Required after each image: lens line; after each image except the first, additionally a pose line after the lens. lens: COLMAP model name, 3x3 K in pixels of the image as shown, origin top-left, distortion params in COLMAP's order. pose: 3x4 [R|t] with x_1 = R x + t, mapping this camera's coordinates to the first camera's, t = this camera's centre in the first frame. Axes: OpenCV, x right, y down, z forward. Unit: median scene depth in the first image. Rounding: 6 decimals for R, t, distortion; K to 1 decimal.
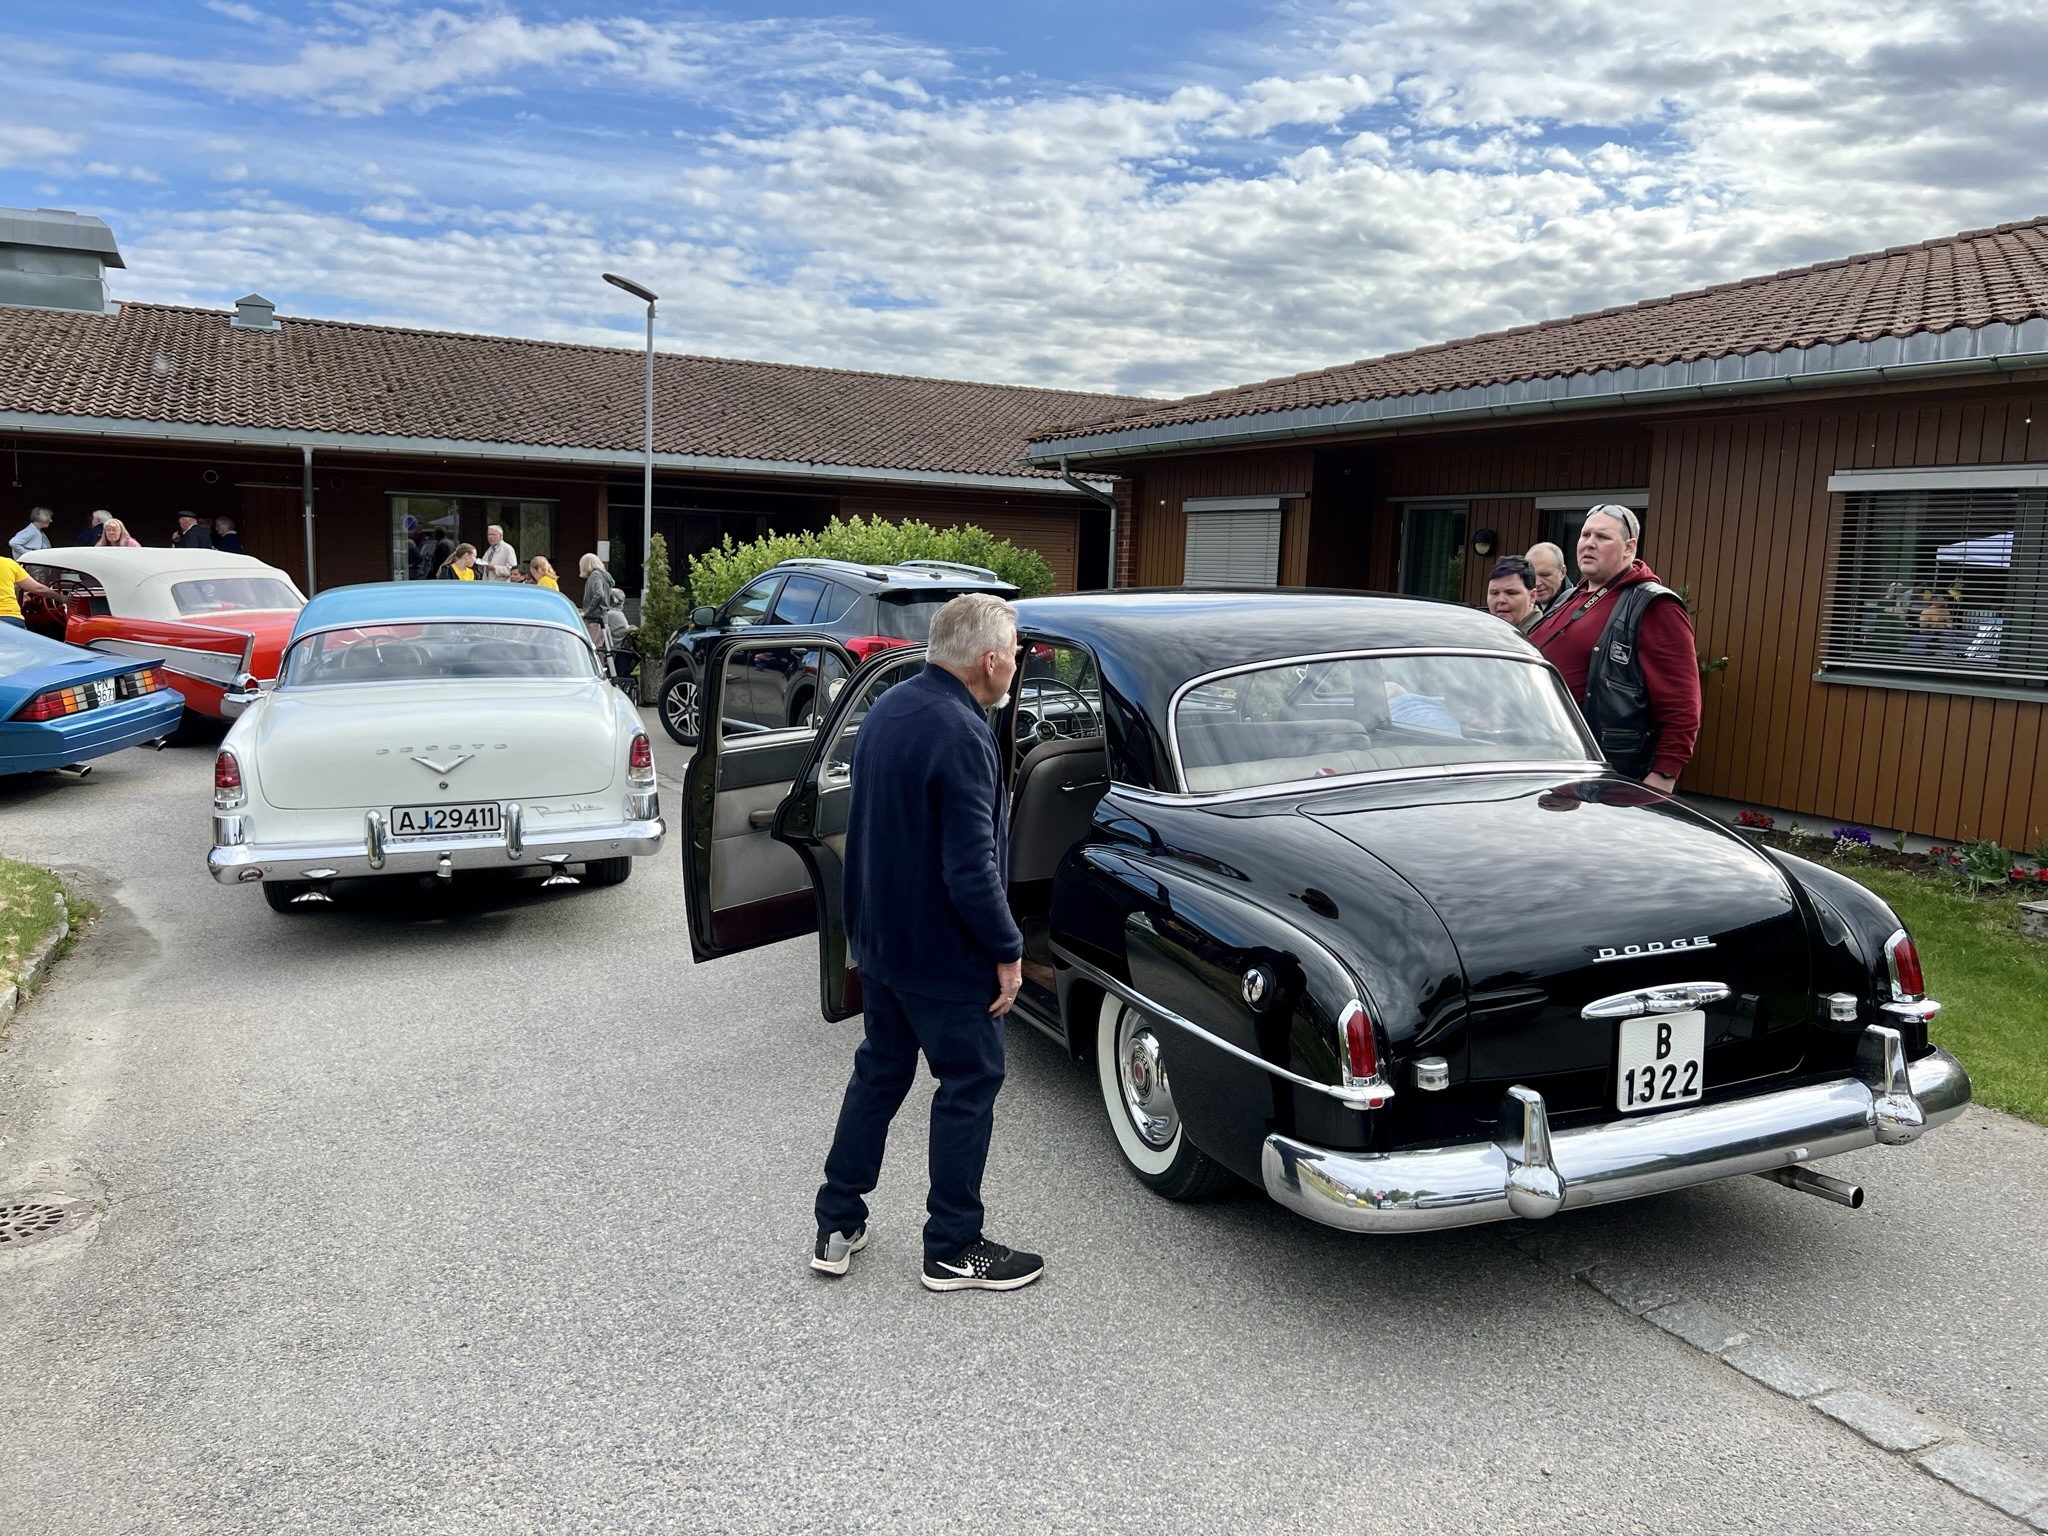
lens RADIAL K [[1566.0, 0, 1033.3], [0, 1566.0, 768.2], [0, 0, 1]] dist [0.040503, -0.028061]
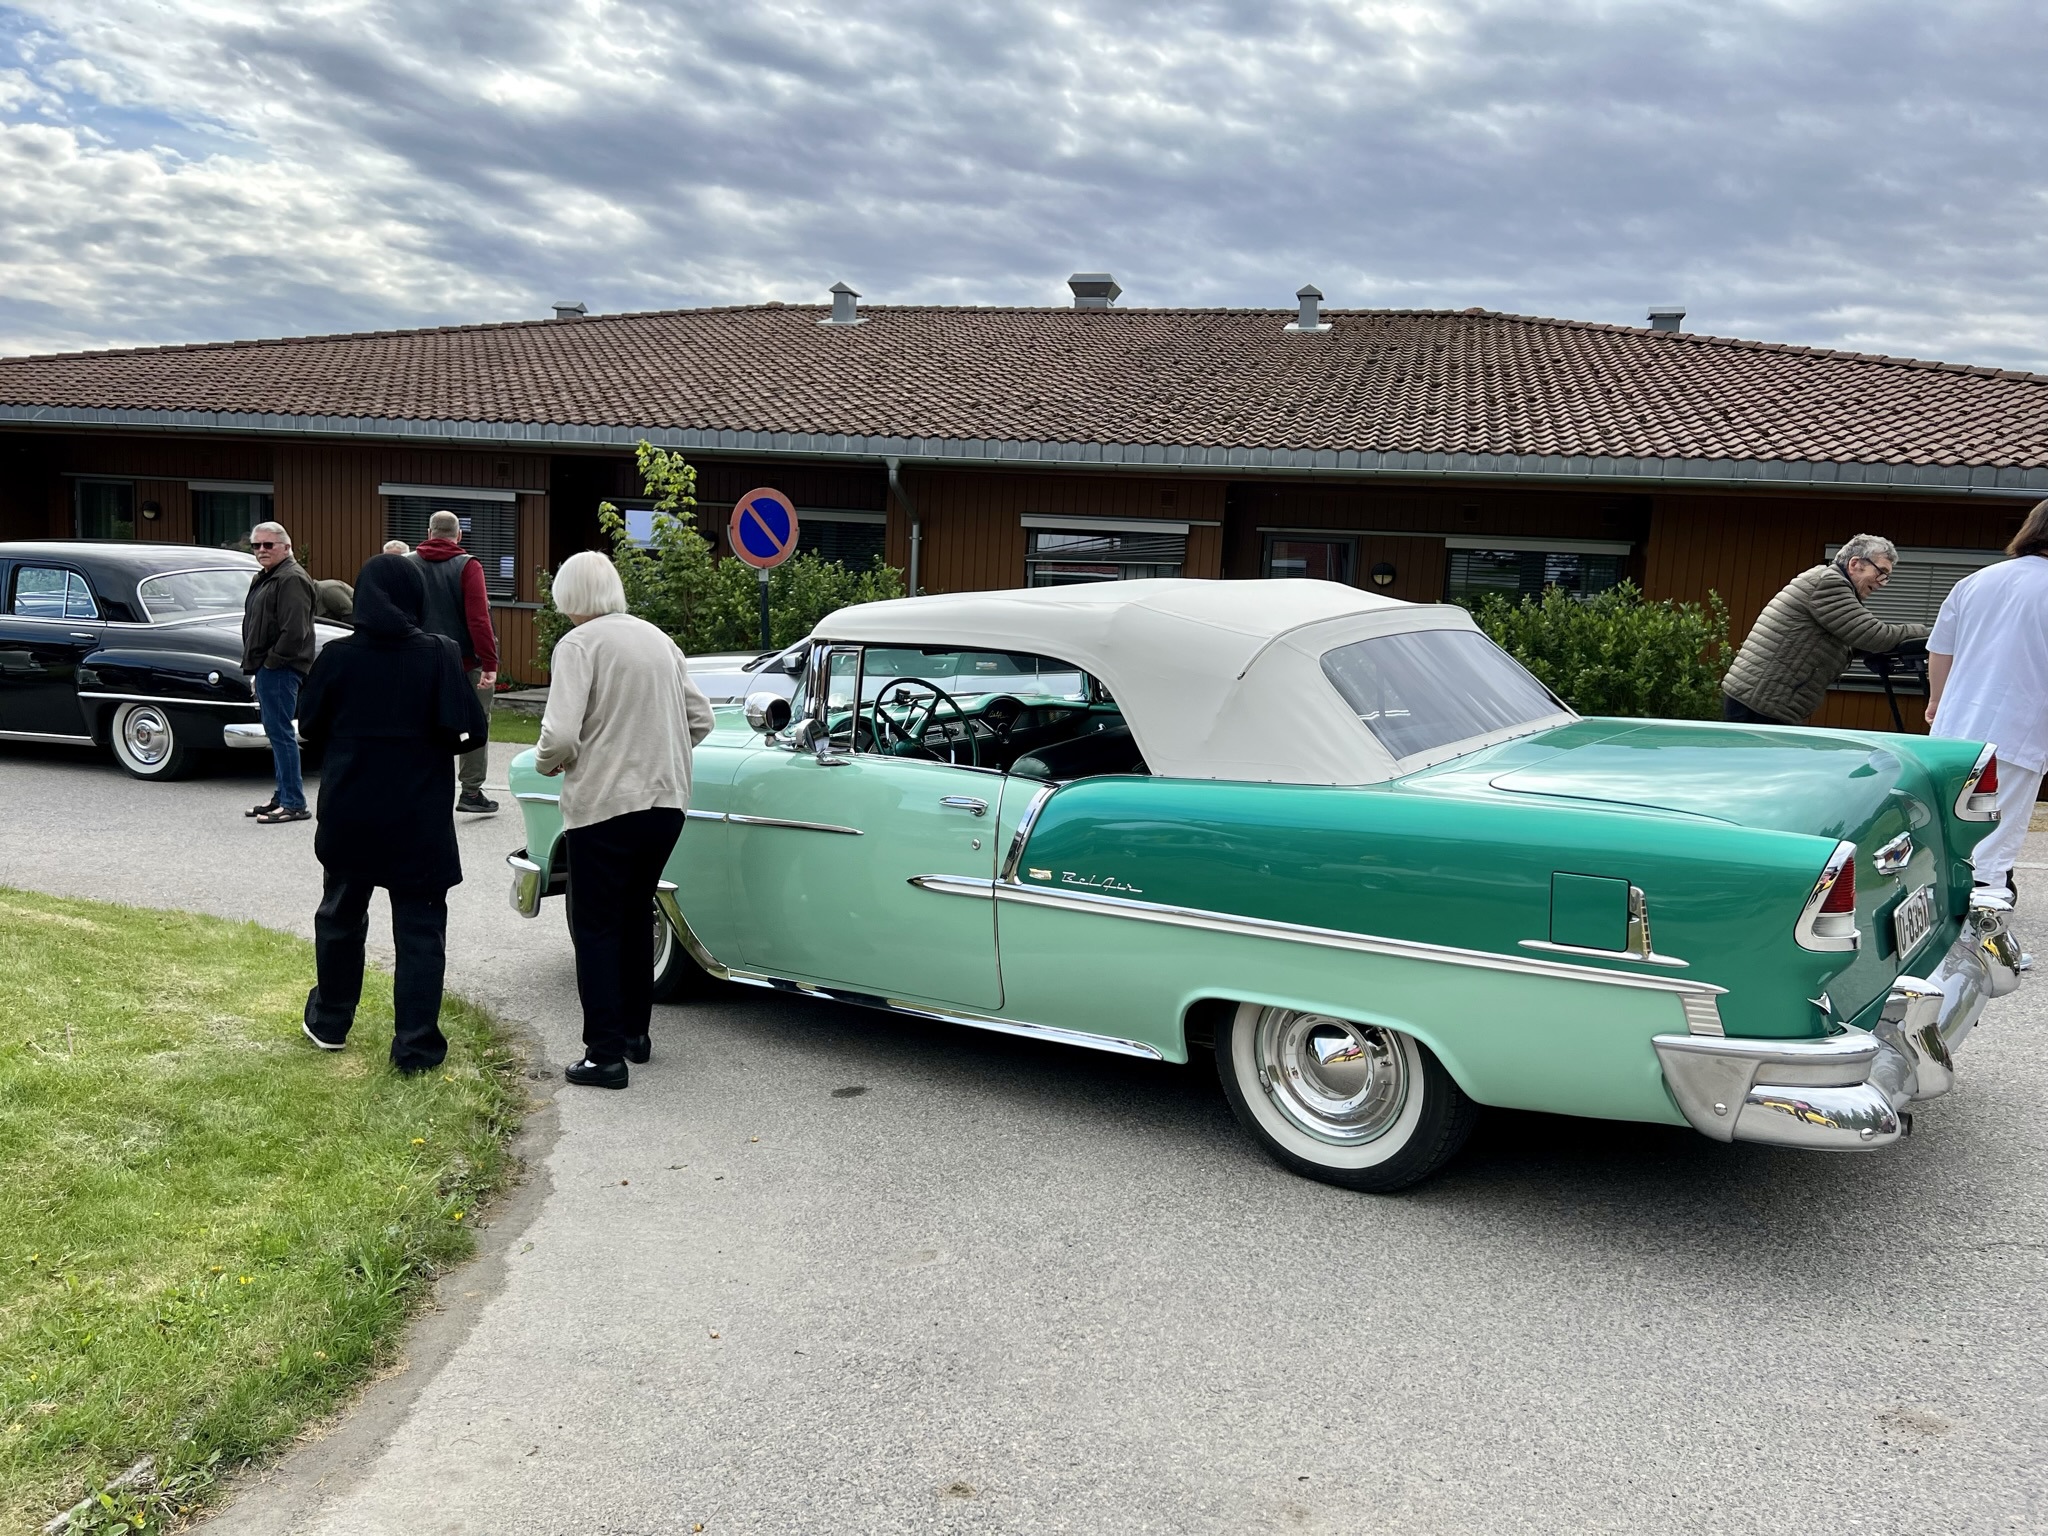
lens RADIAL K [[1566.0, 0, 1021.3], [0, 1566.0, 767.3], [0, 0, 1]] dist [0.040503, -0.028061]
pose [[0.663904, -0.089638, 0.742426, -0.286207], [0.069458, 0.995890, 0.058128, 0.063243], [-0.744585, 0.012976, 0.667401, -0.567882]]
